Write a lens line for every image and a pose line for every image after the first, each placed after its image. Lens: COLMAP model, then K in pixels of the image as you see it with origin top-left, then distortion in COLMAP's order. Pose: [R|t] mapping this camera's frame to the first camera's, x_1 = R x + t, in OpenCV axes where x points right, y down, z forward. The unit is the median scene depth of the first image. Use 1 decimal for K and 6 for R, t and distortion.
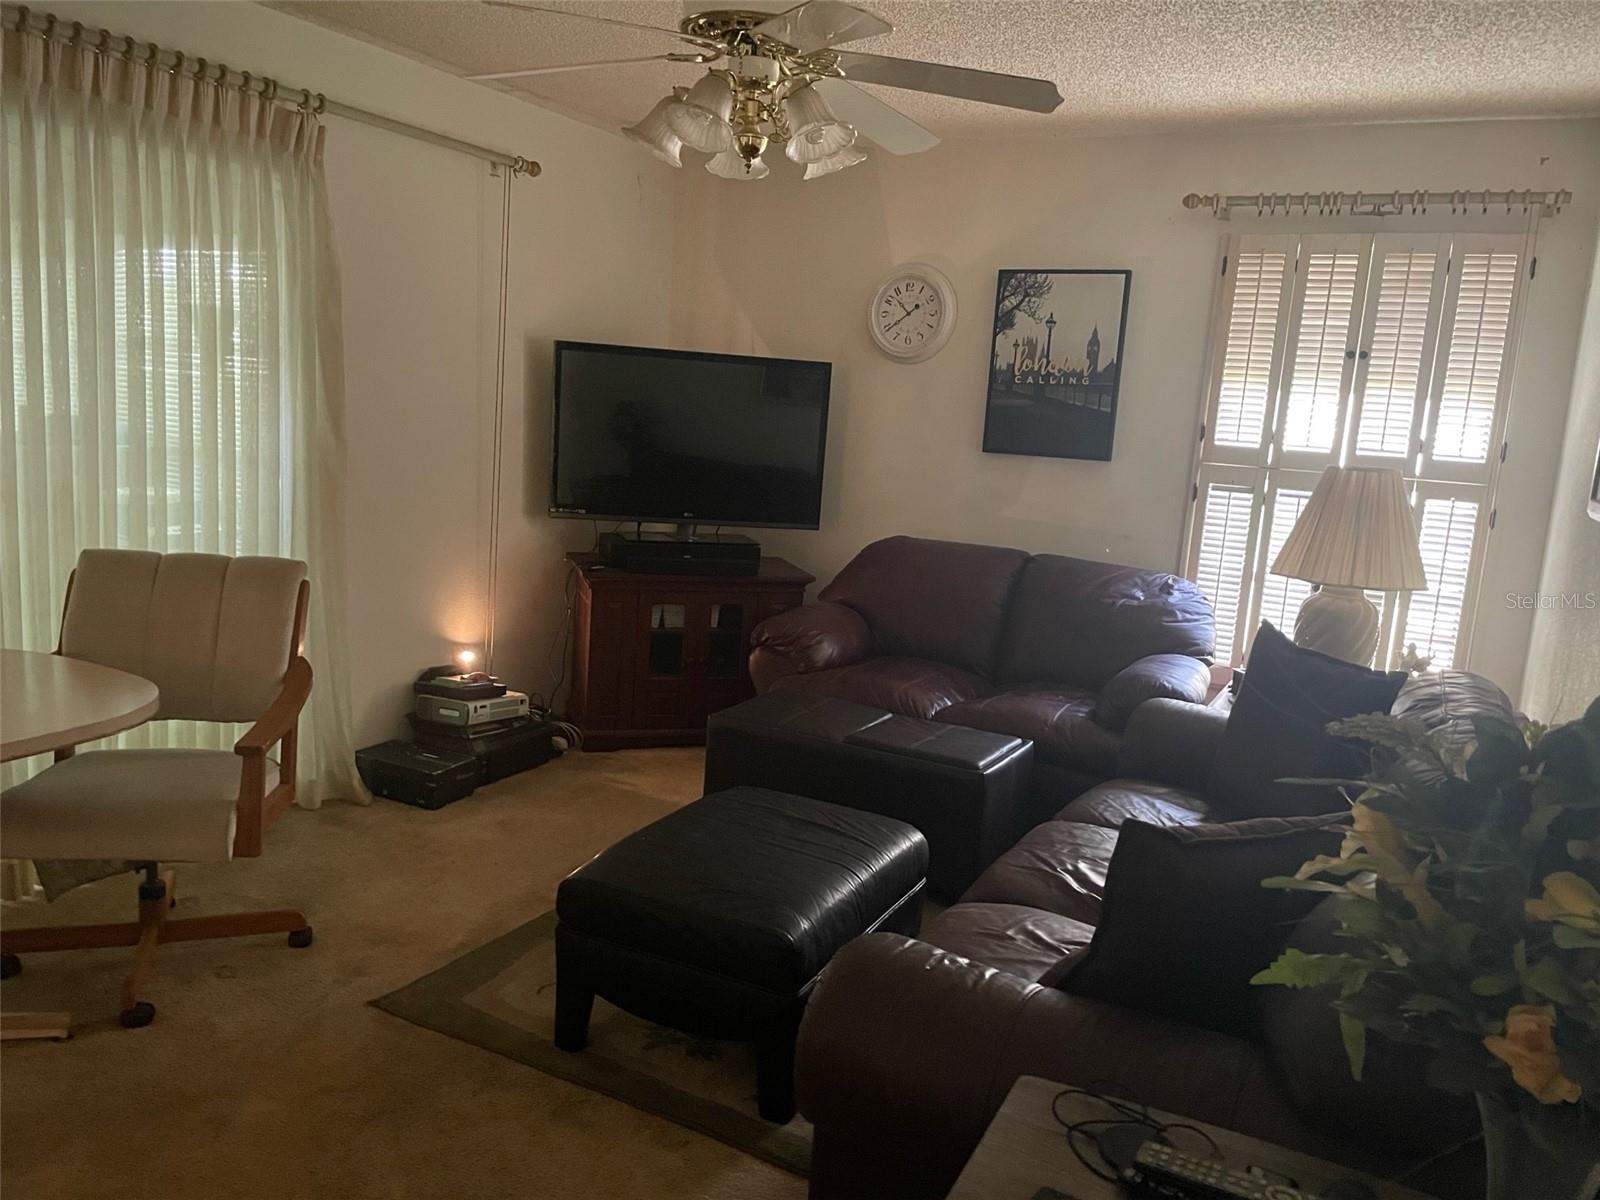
lens RADIAL K [[1210.6, 0, 796.0], [0, 1210.6, 614.4], [0, 0, 1]] dist [0.049602, -0.086665]
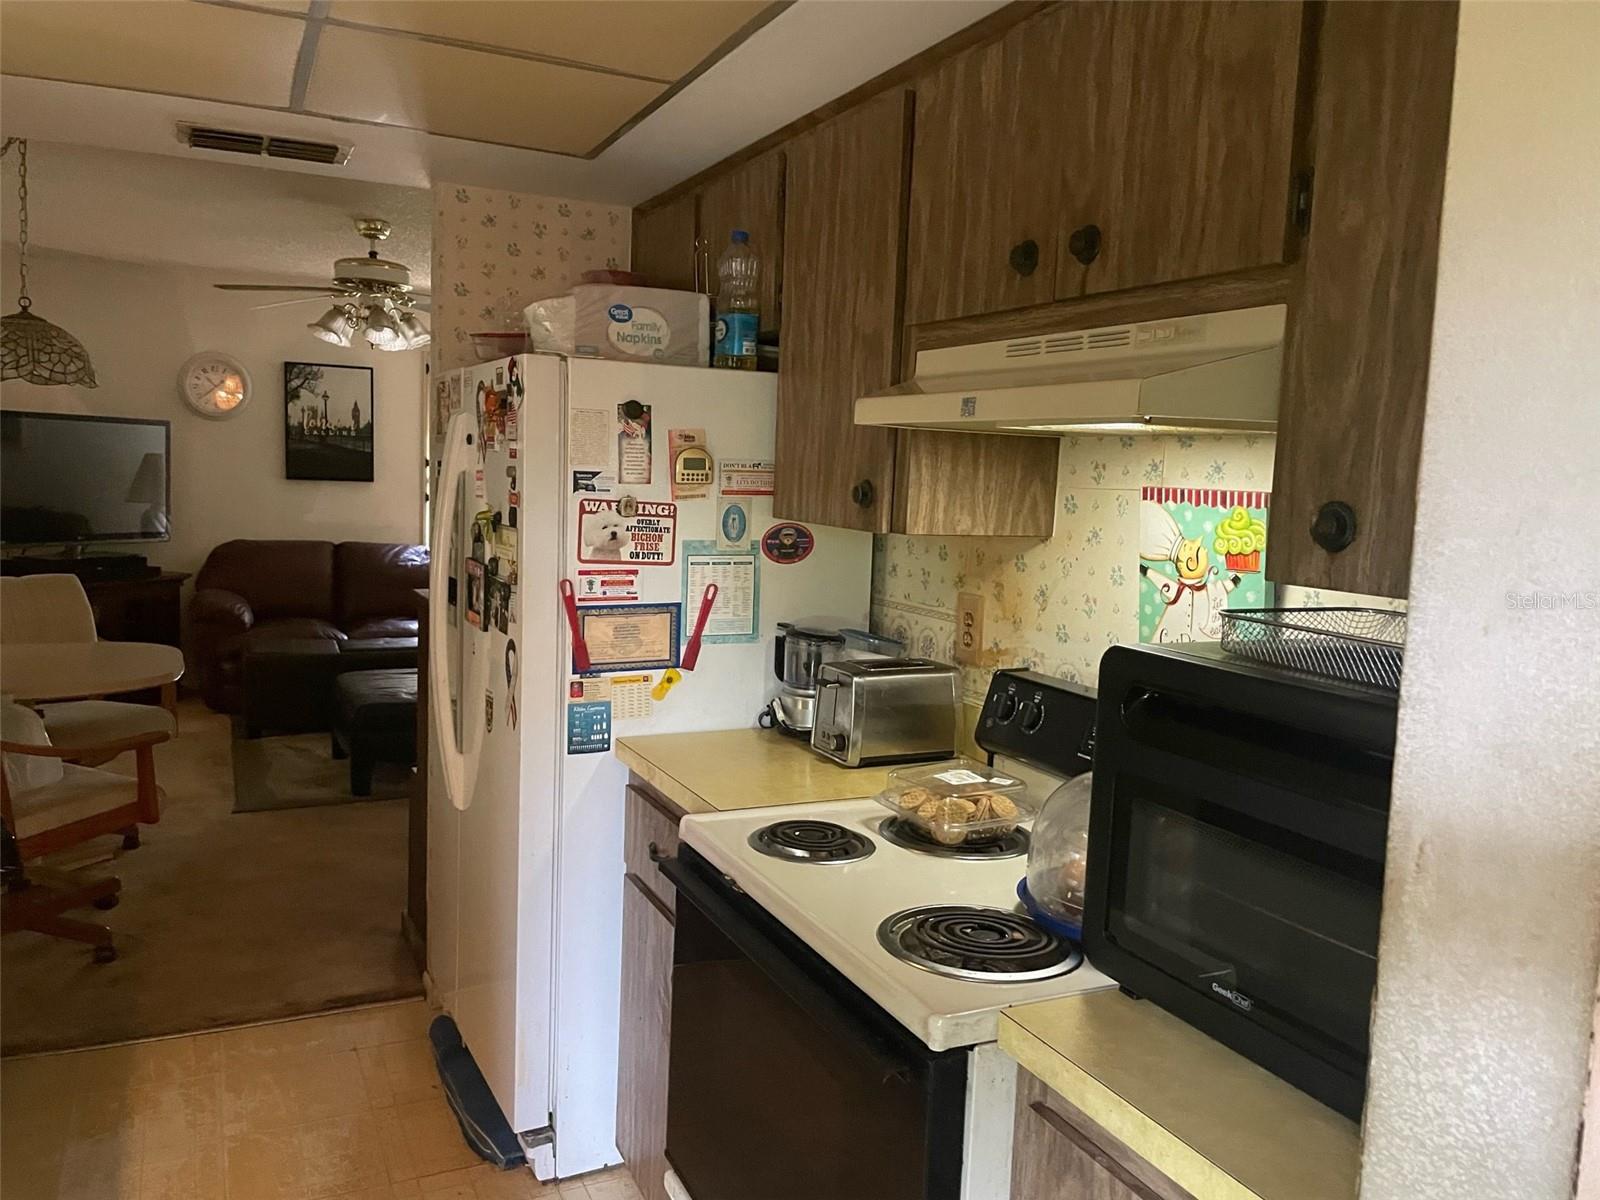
lens RADIAL K [[1210.6, 0, 805.0], [0, 1210.6, 599.0], [0, 0, 1]] dist [0.049602, -0.086665]
pose [[0.584900, -0.126617, 0.801162, -0.726306], [0.136216, 0.989046, 0.056865, 0.015971], [-0.799586, 0.075871, 0.595740, -0.425800]]
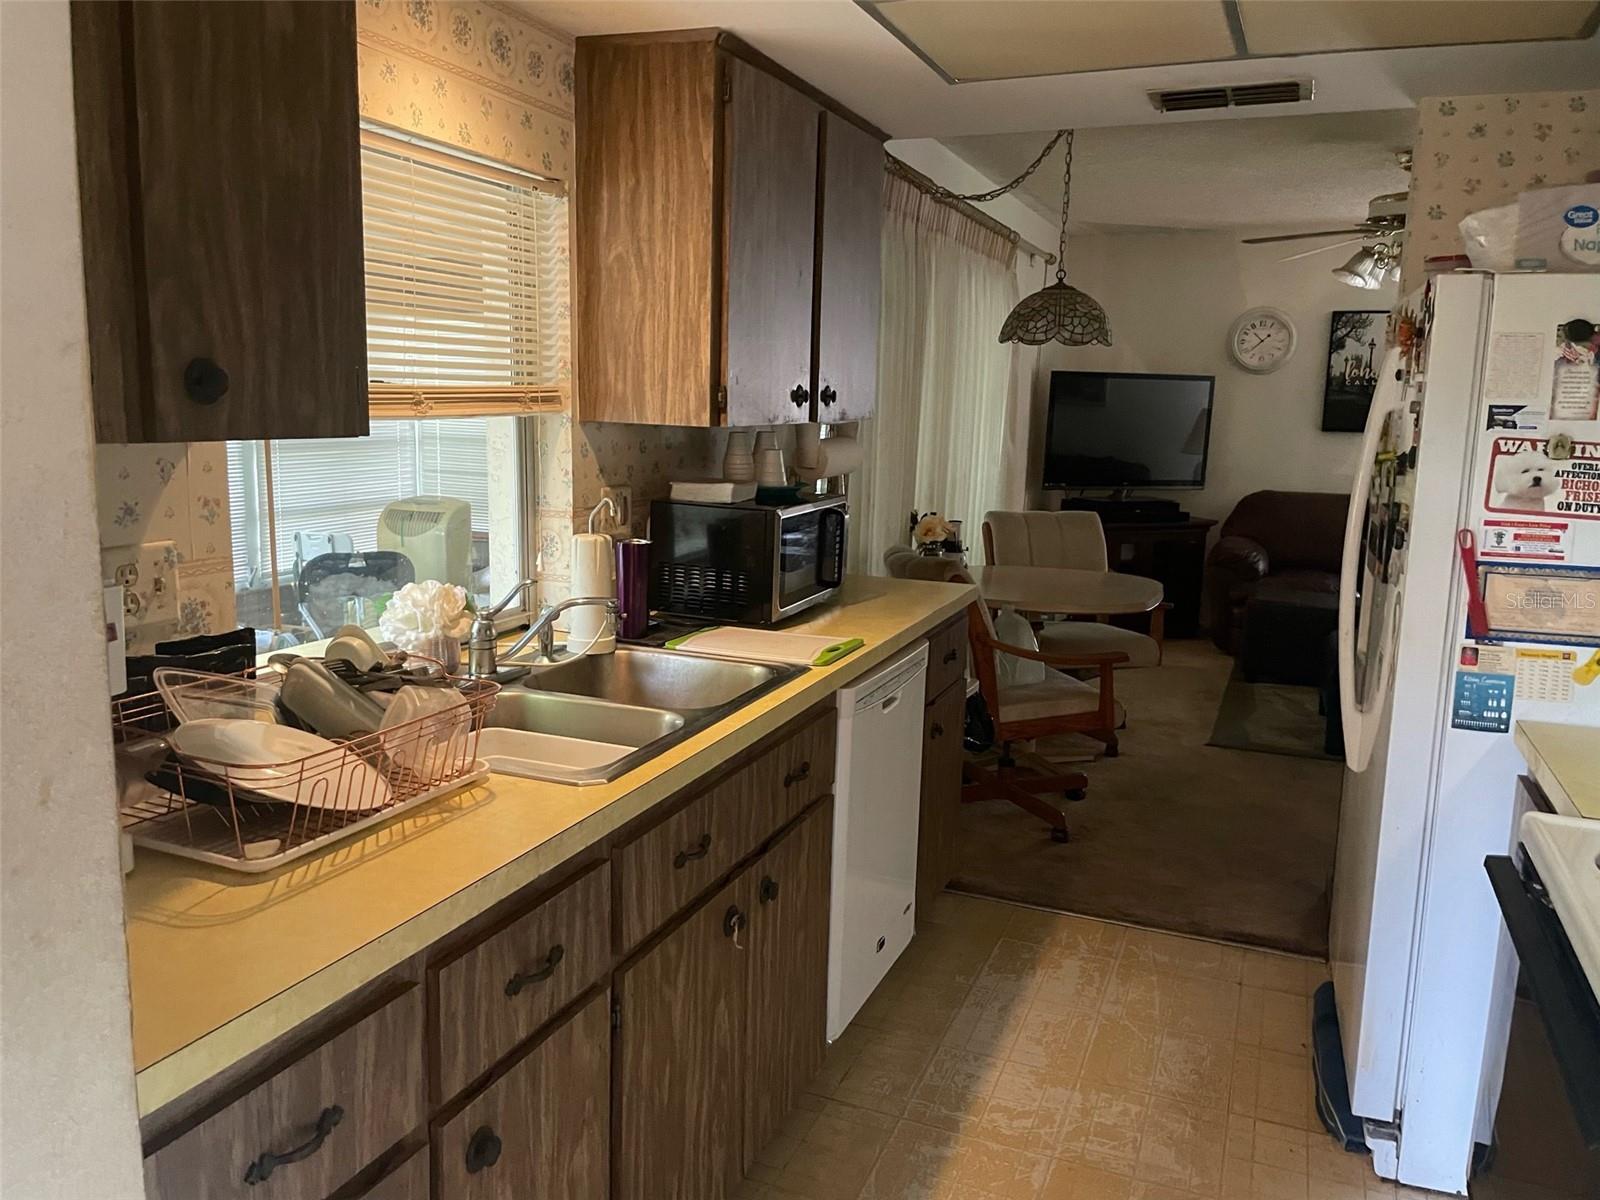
lens RADIAL K [[1210.6, 0, 761.5], [0, 1210.6, 602.0], [0, 0, 1]] dist [0.049602, -0.086665]
pose [[0.996167, -0.055296, 0.067783, -0.670393], [0.055109, 0.998470, 0.004625, 0.032614], [-0.067935, -0.000871, 0.997689, -0.472084]]
